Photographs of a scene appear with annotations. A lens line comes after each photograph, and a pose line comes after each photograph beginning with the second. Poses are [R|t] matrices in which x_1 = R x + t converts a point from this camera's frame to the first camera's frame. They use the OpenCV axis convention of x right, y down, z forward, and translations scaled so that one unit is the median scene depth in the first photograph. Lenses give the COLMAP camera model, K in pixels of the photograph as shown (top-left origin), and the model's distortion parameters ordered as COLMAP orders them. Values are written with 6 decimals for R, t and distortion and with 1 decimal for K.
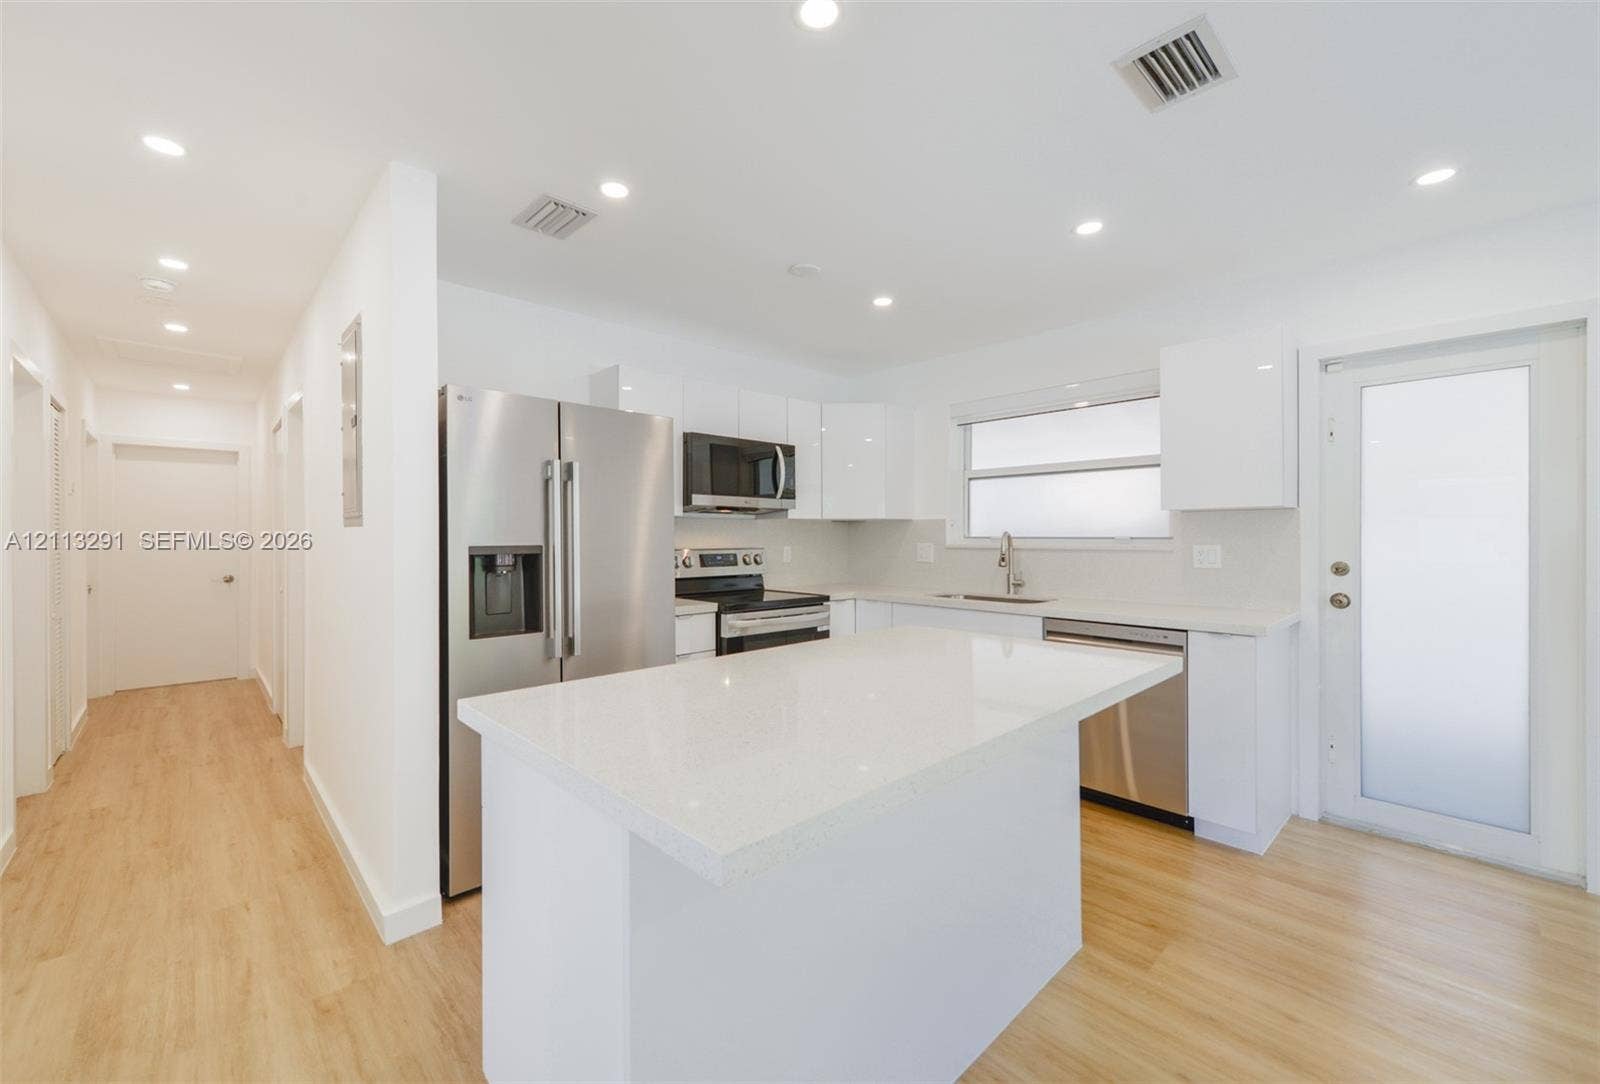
lens RADIAL K [[643.5, 0, 791.7], [0, 643.5, 535.6], [0, 0, 1]] dist [0.019902, -0.010060]
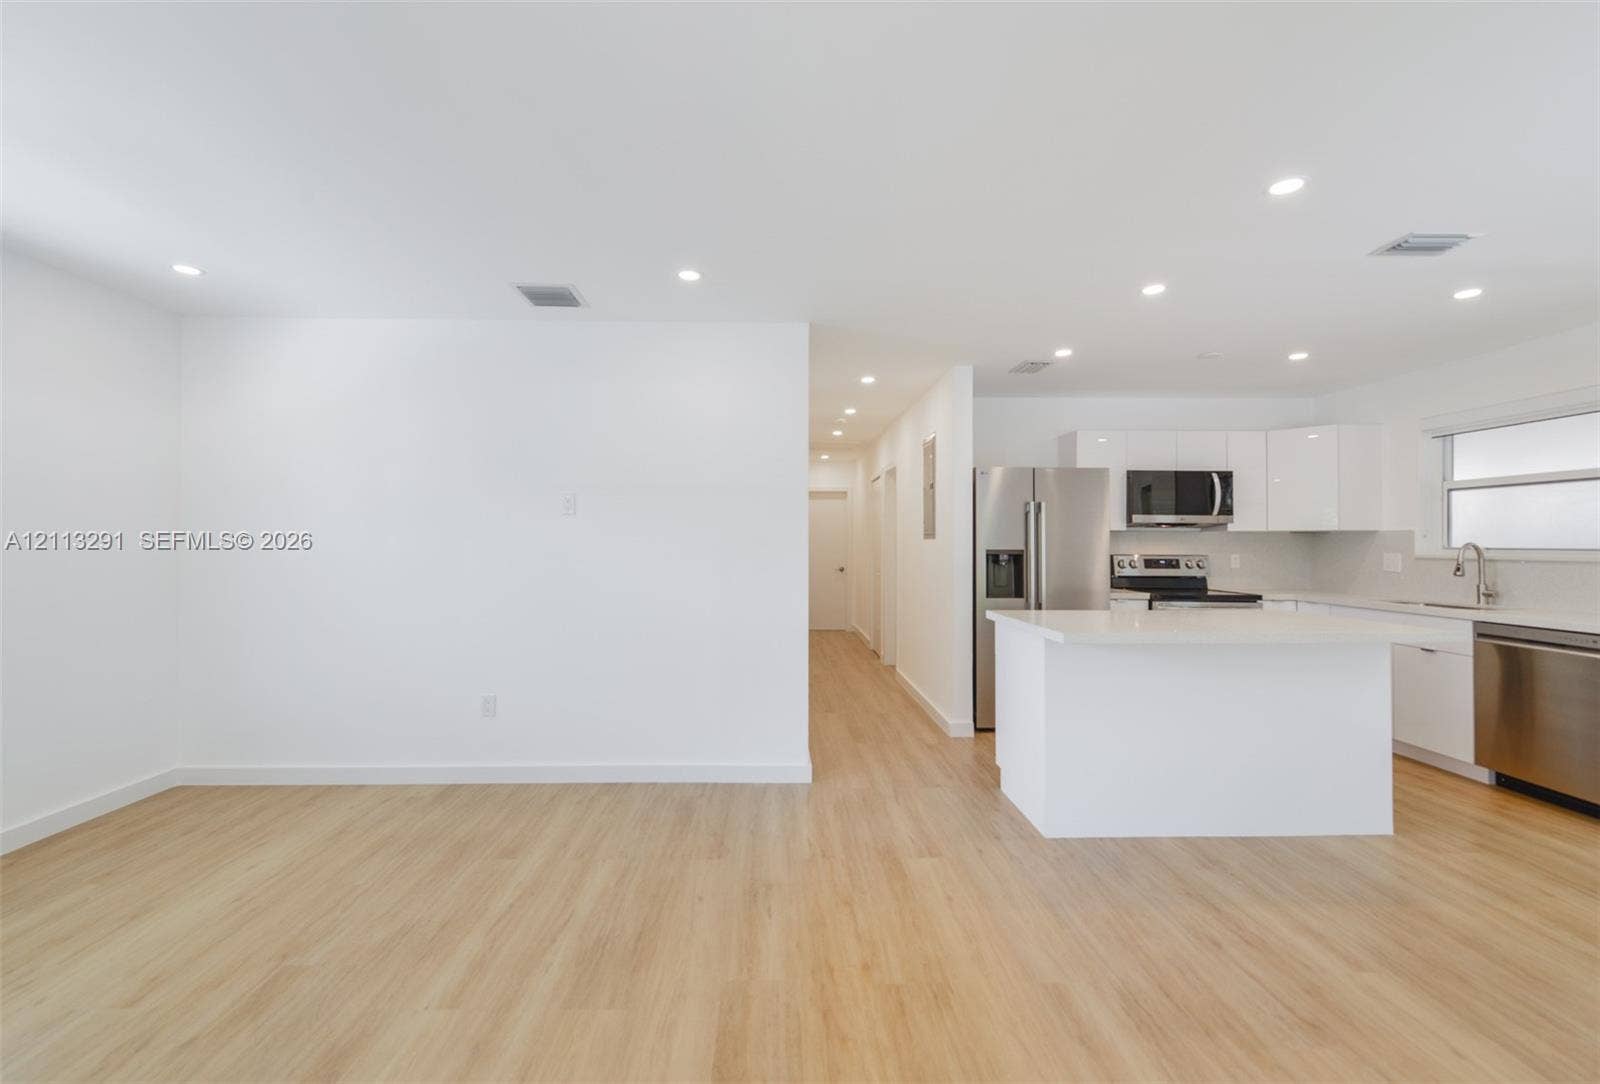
lens RADIAL K [[663.6, 0, 784.9], [0, 663.6, 536.9], [0, 0, 1]] dist [-0.001396, -0.000595]
pose [[0.742053, -0.001320, -0.670340, 0.226651], [-0.005429, 0.999953, -0.007978, -0.001168], [0.670319, 0.009559, 0.742011, -0.517145]]
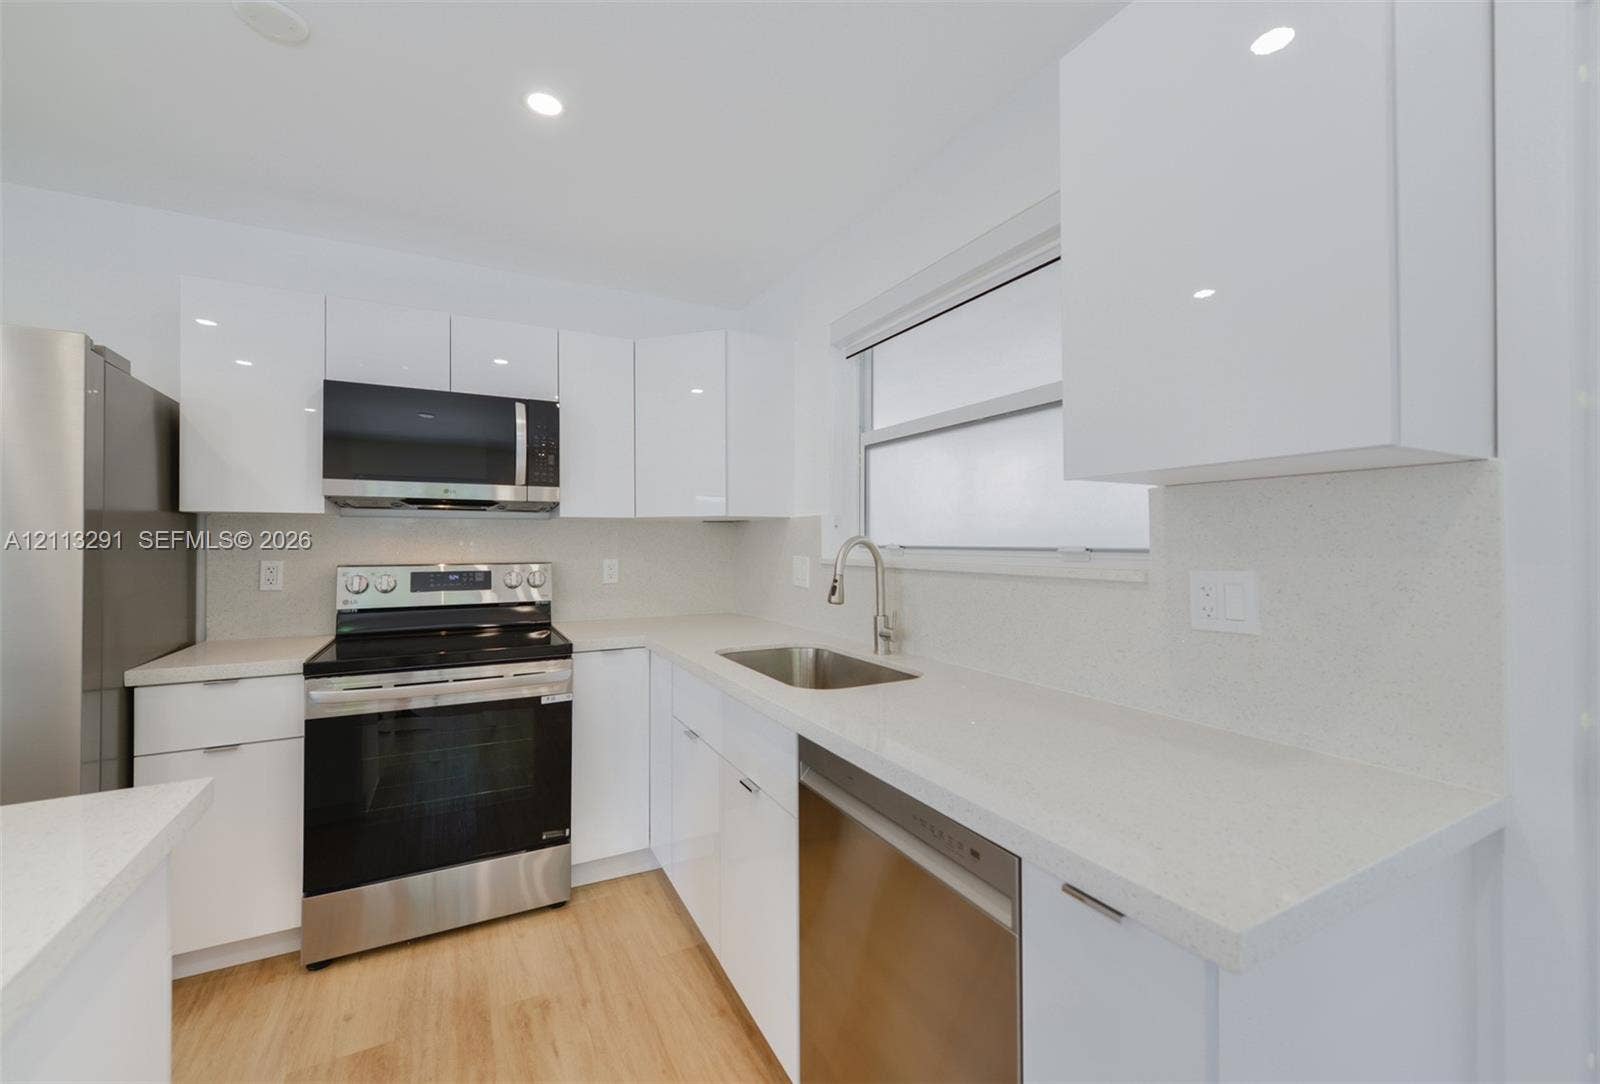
lens RADIAL K [[643.5, 0, 791.7], [0, 643.5, 535.6], [0, 0, 1]] dist [0.019902, -0.010060]
pose [[0.960889, -0.004343, -0.276900, 0.420860], [0.002320, 0.999968, -0.007634, -0.002654], [0.276925, 0.006693, 0.960868, 0.474939]]
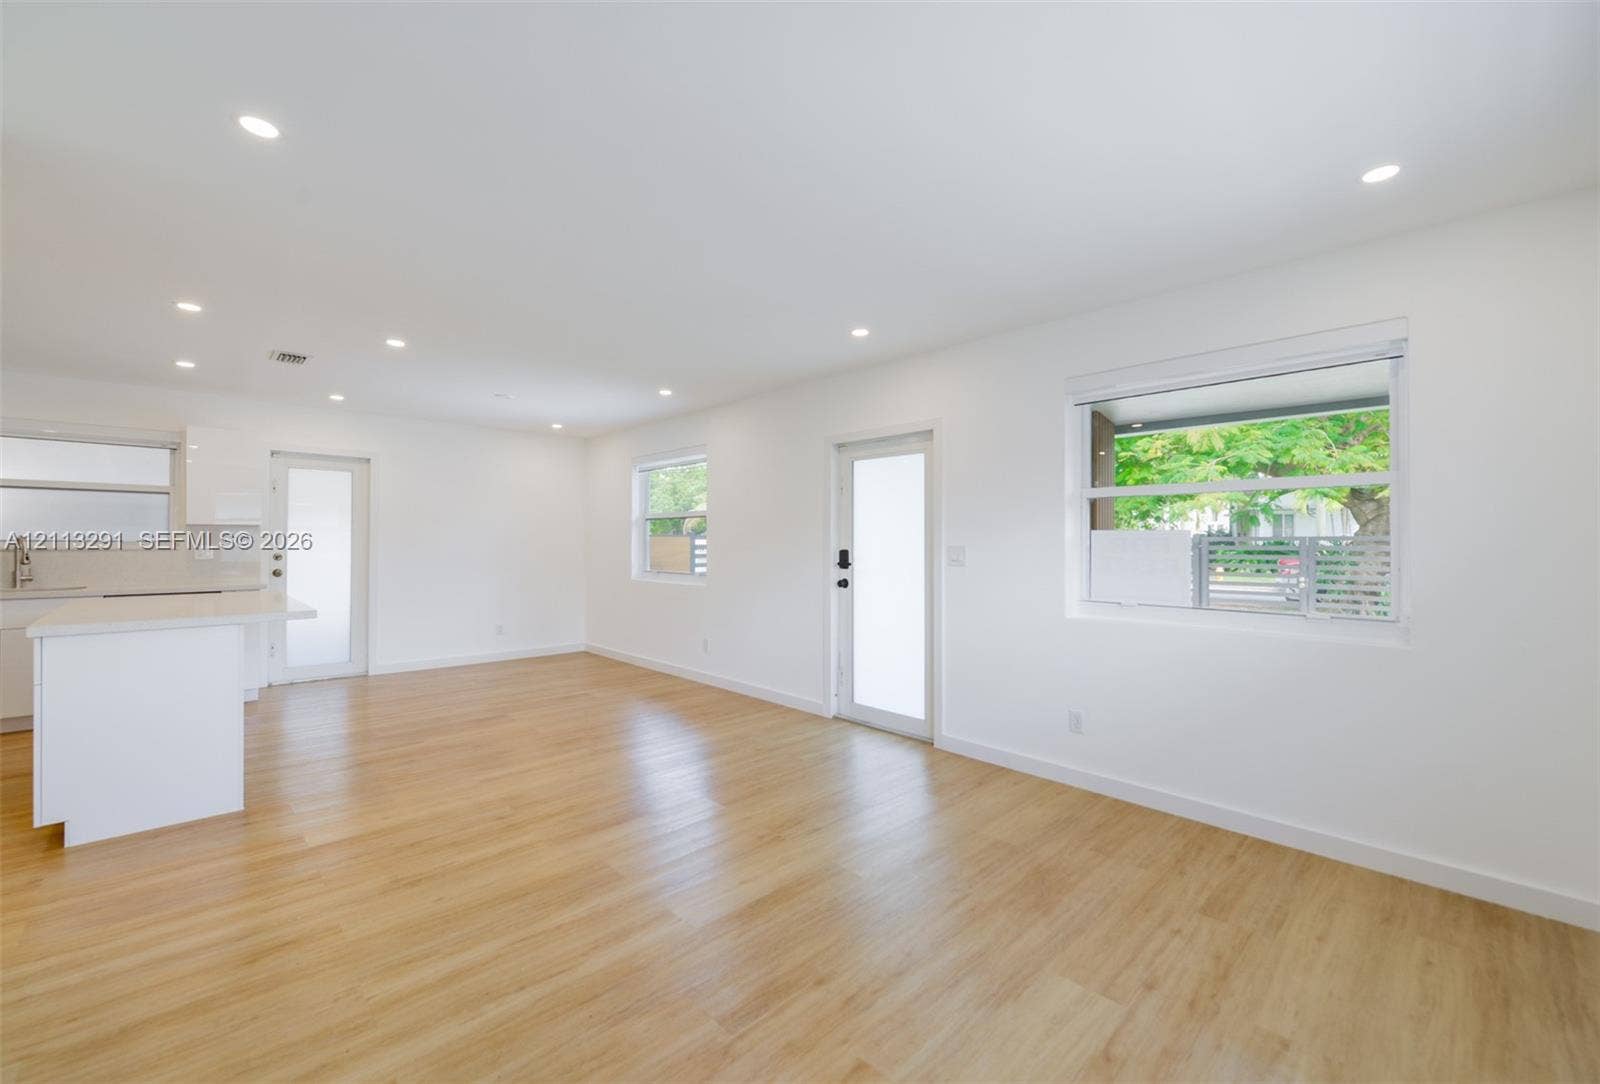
lens RADIAL K [[643.5, 0, 791.7], [0, 643.5, 535.6], [0, 0, 1]] dist [0.019902, -0.010060]
pose [[-0.003999, 0.011110, 0.999930, -0.869355], [-0.003512, 0.999932, -0.011124, 0.001891], [-0.999986, -0.003556, -0.003960, -0.428341]]
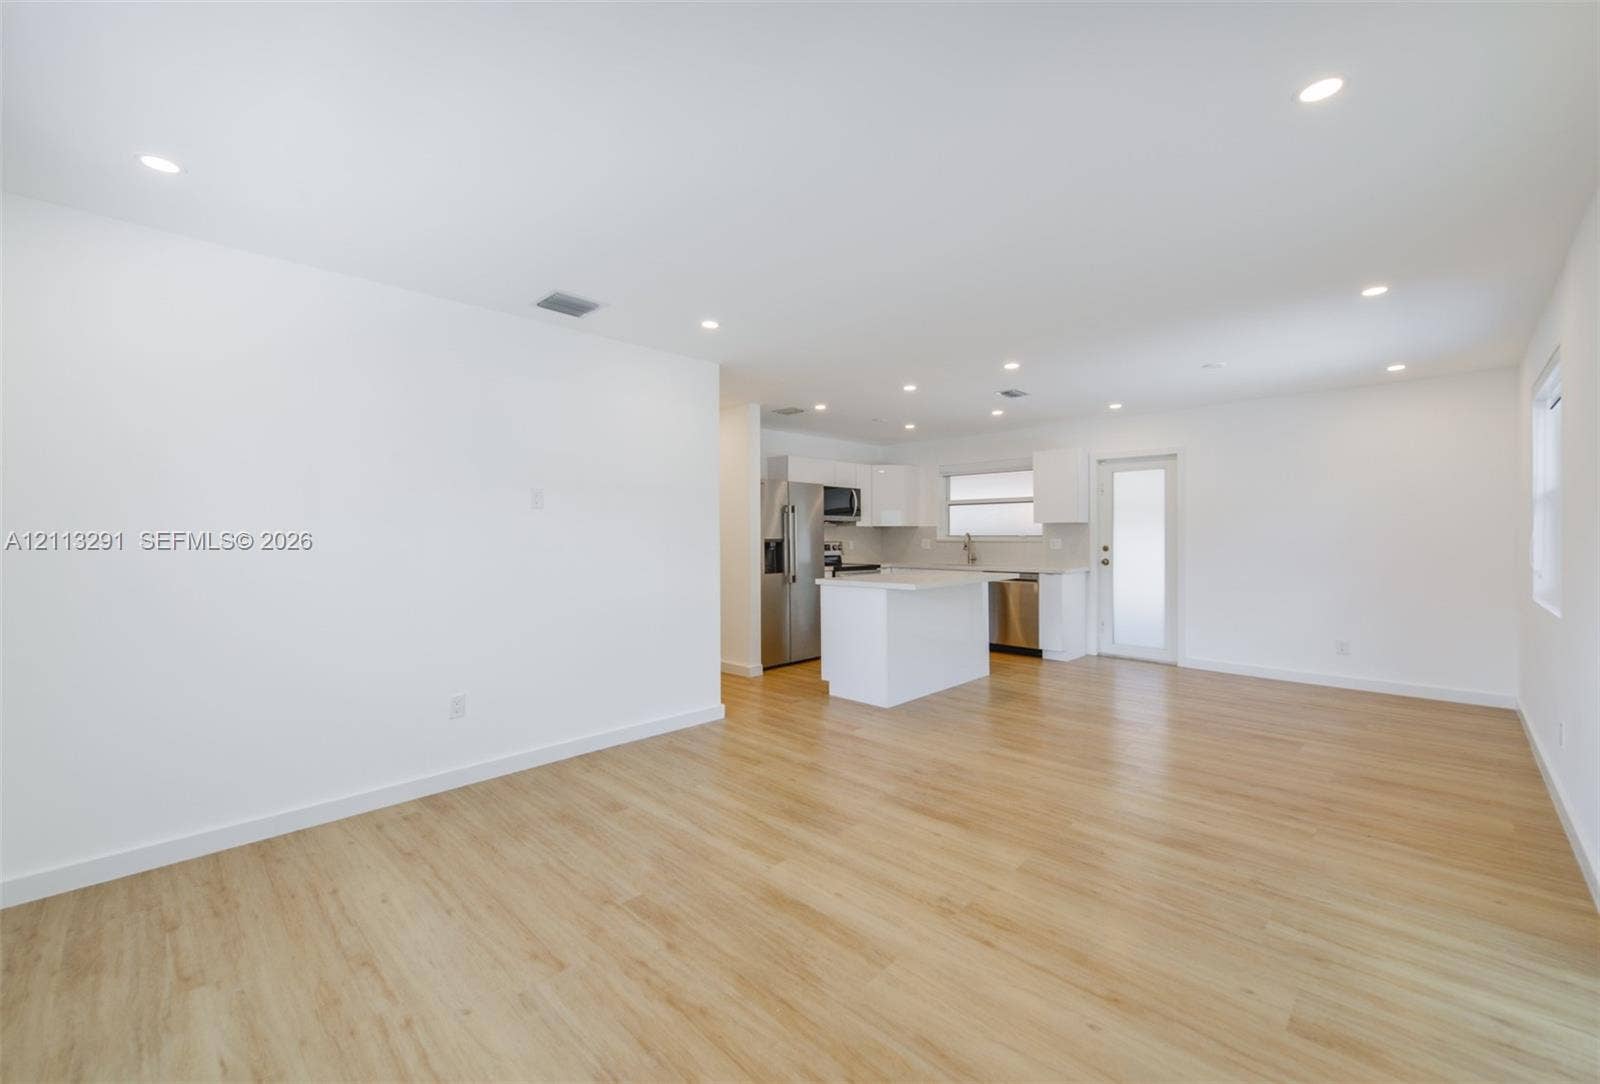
lens RADIAL K [[643.5, 0, 791.7], [0, 643.5, 535.6], [0, 0, 1]] dist [0.019902, -0.010060]
pose [[0.999292, -0.001975, 0.037568, -0.290235], [0.002039, 0.999997, -0.001658, 0.004491], [-0.037564, 0.001734, 0.999293, -0.985565]]
